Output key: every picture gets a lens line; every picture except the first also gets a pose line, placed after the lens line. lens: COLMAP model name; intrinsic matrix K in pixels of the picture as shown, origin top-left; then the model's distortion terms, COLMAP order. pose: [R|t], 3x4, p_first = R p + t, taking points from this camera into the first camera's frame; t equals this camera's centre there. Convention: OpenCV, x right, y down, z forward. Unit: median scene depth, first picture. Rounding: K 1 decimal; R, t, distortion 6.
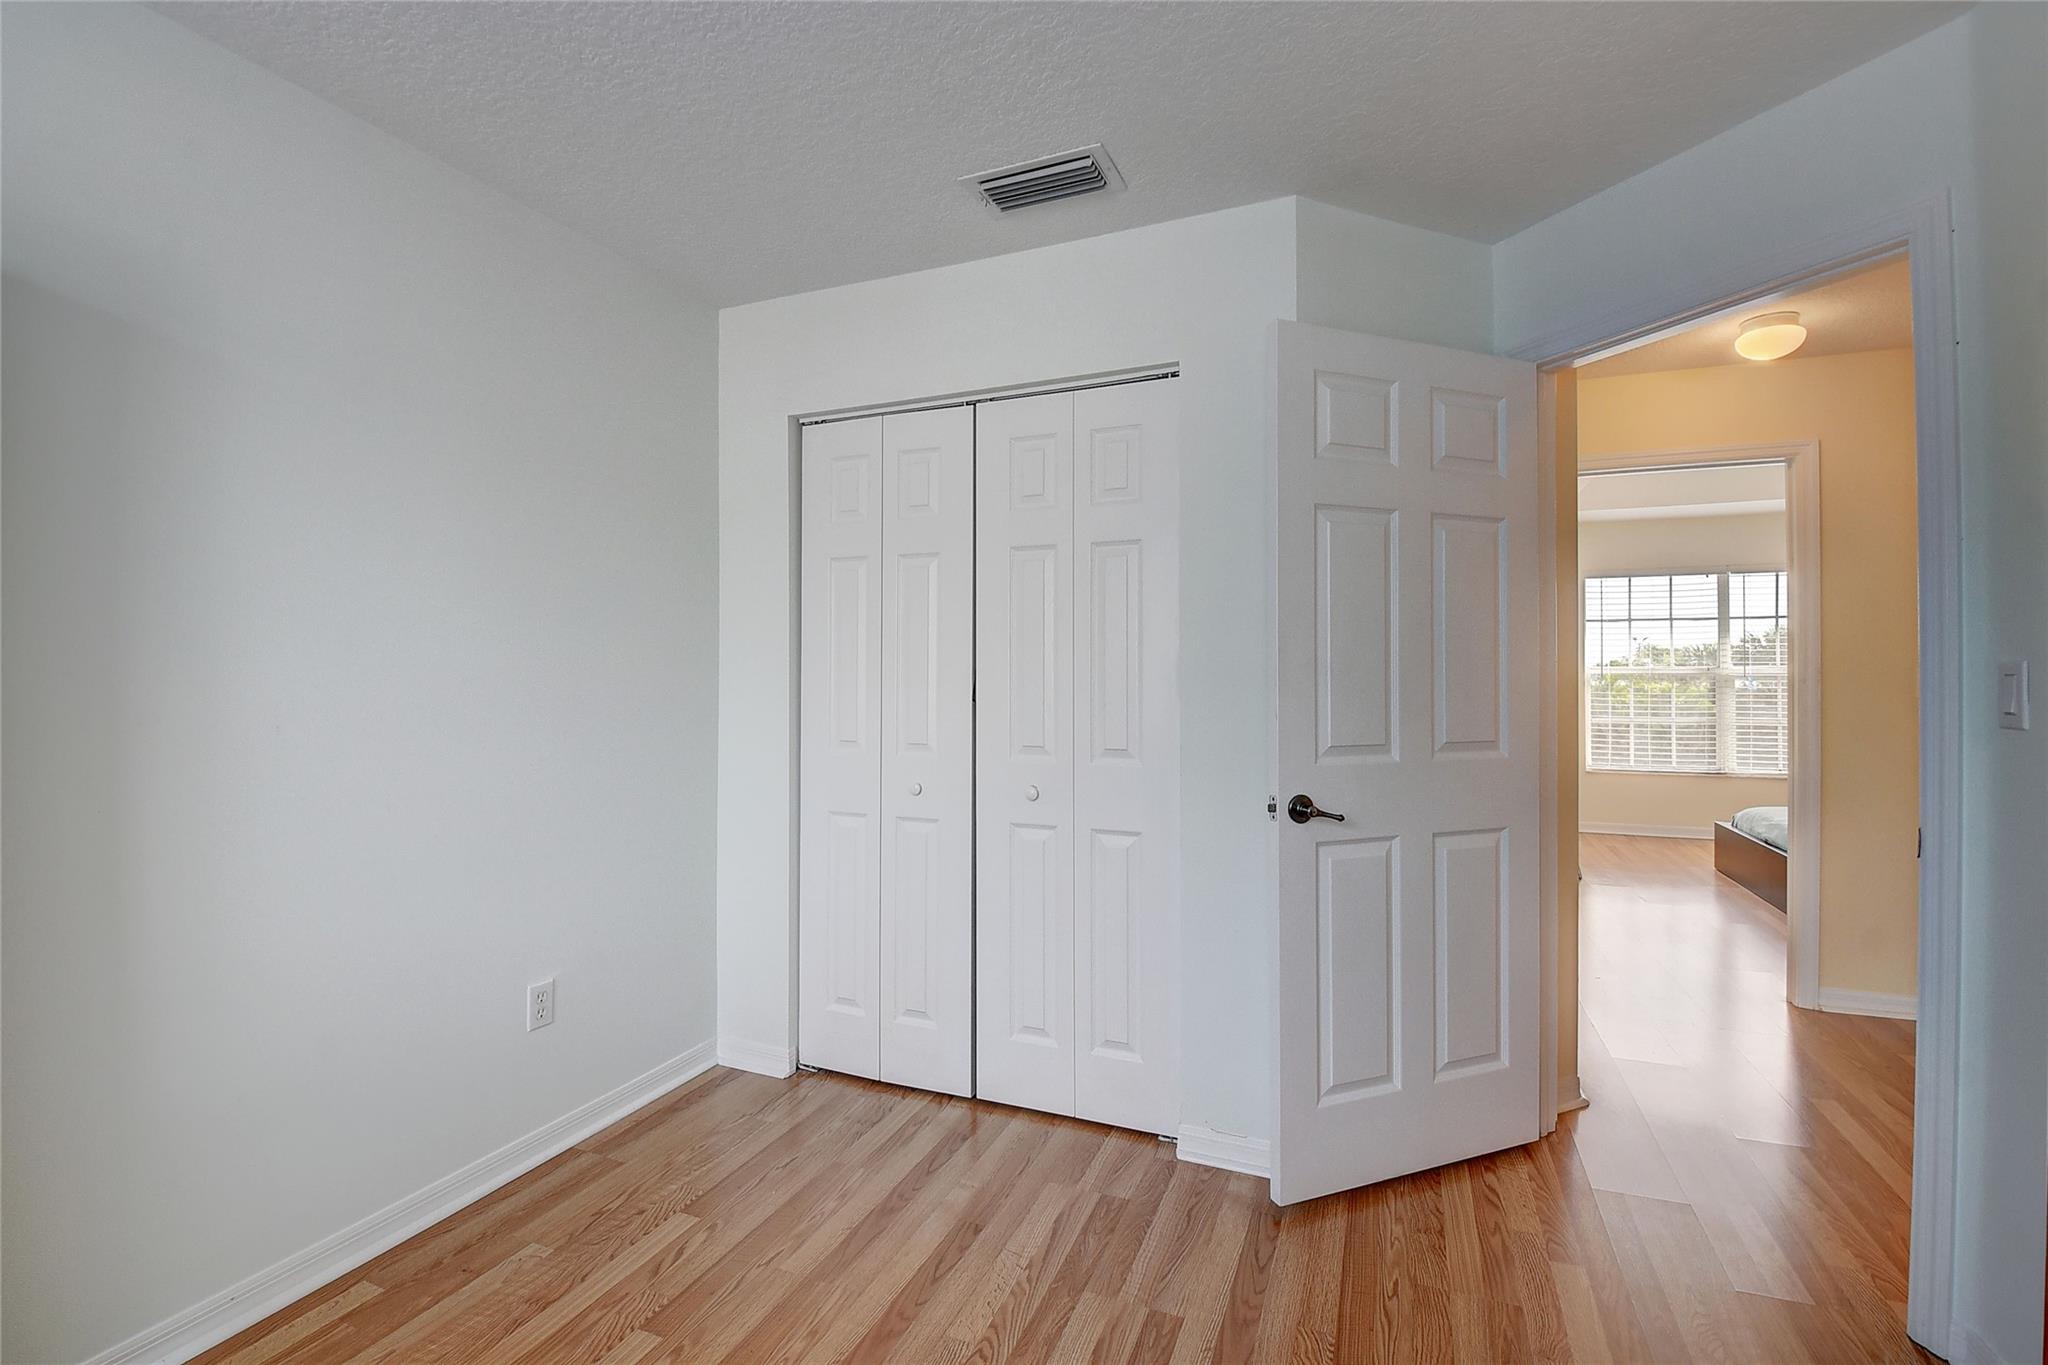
lens RADIAL K [[897.6, 0, 1016.4], [0, 897.6, 668.2], [0, 0, 1]] dist [-0.017312, -0.004343]
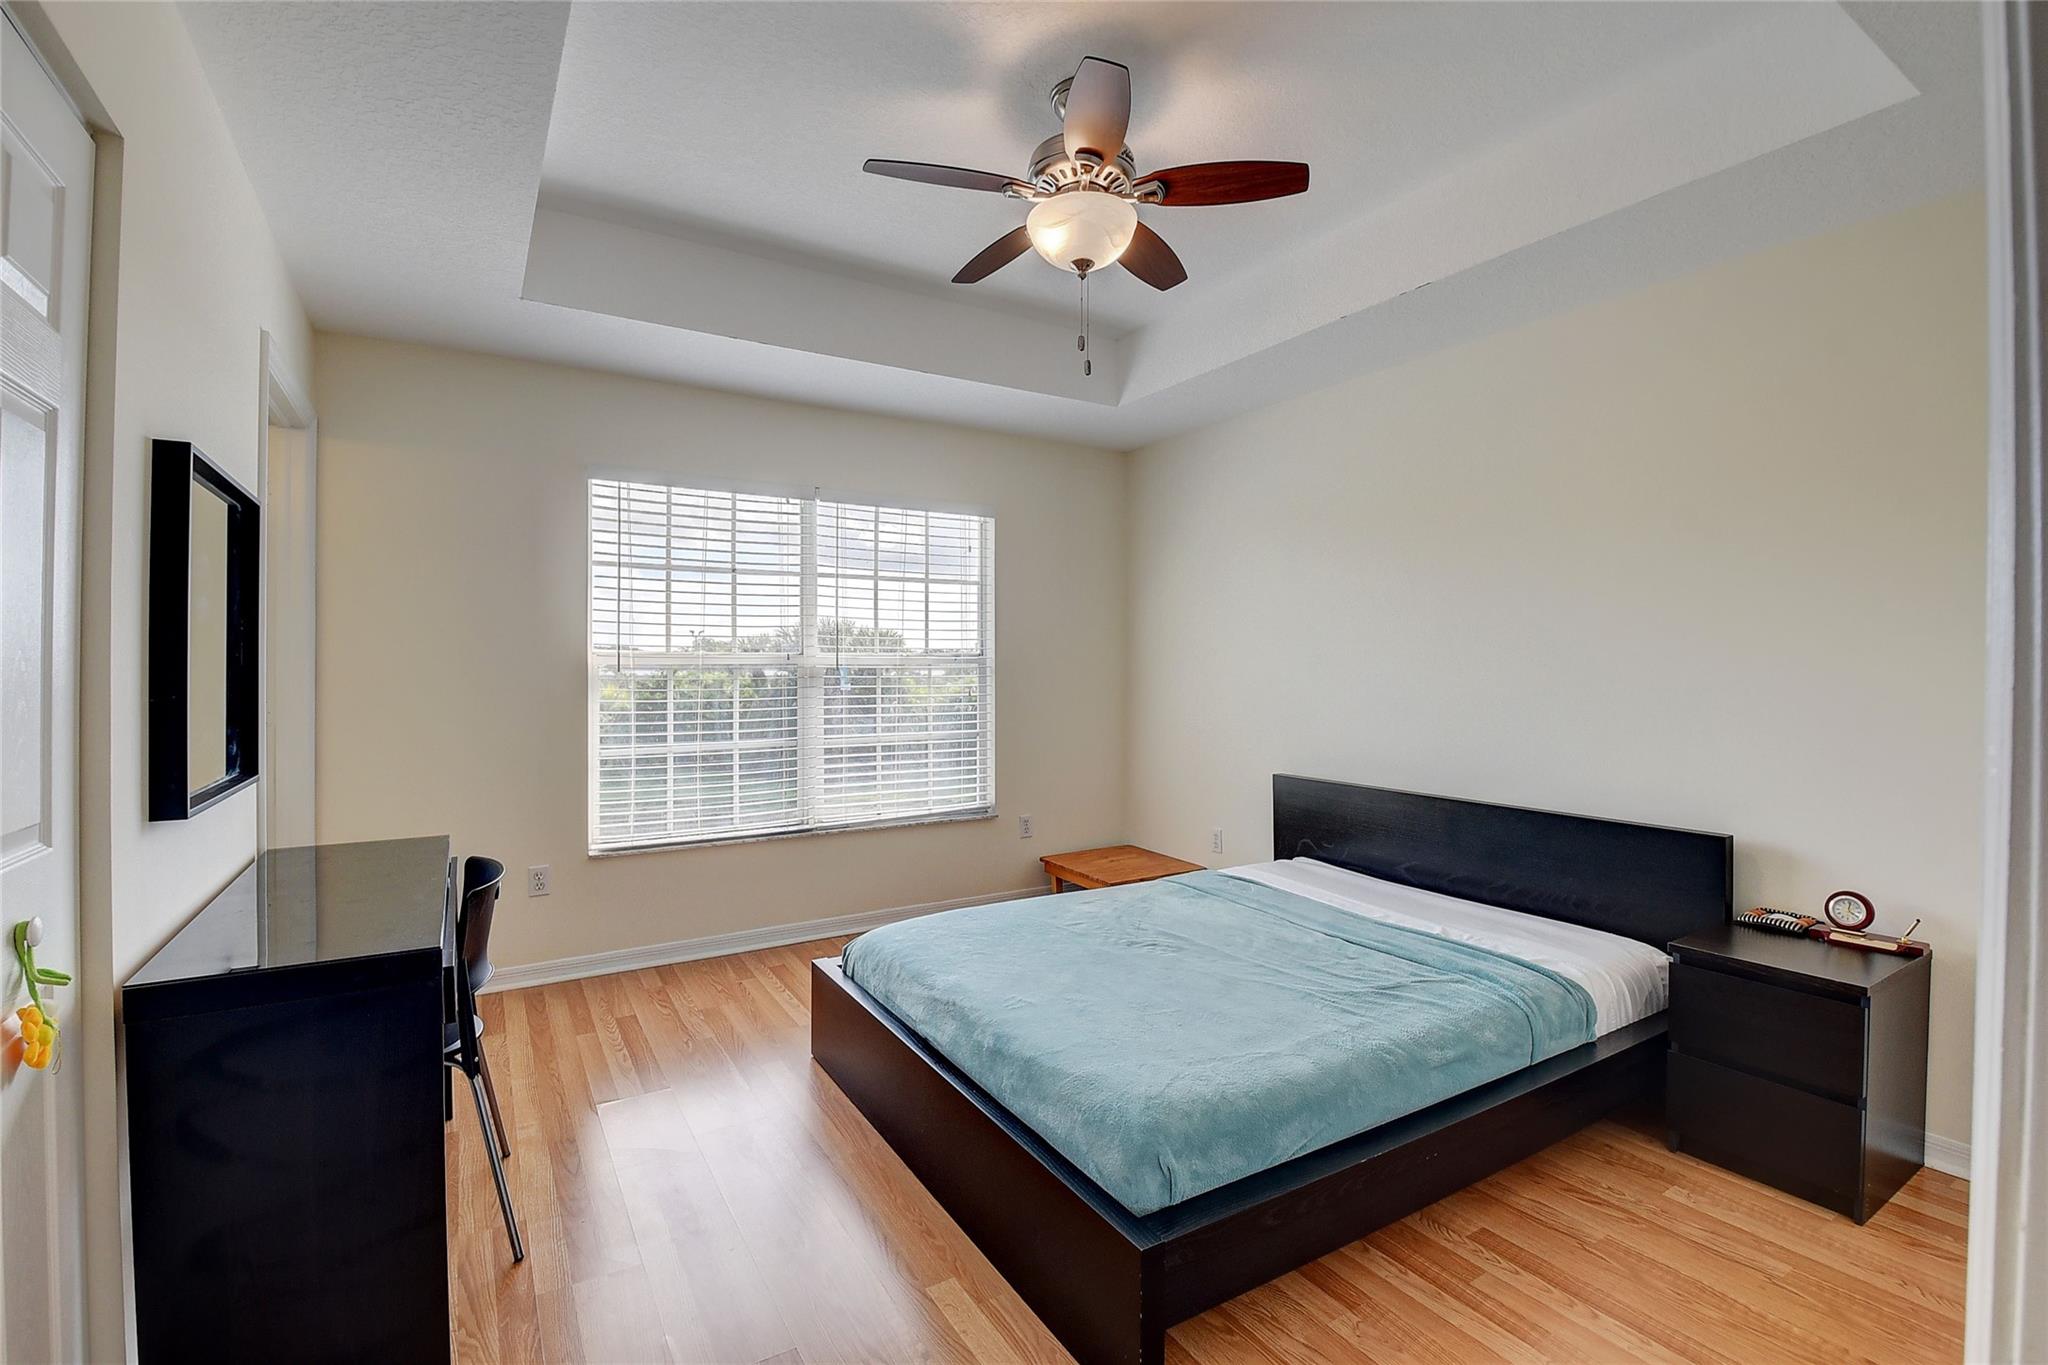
lens RADIAL K [[897.6, 0, 1013.7], [0, 897.6, 667.3], [0, 0, 1]] dist [-0.017312, -0.004343]
pose [[0.580000, 0.004029, 0.814606, 0.373554], [-0.012895, 0.999908, 0.004236, 0.003845], [-0.814514, -0.012961, 0.579999, 0.520381]]
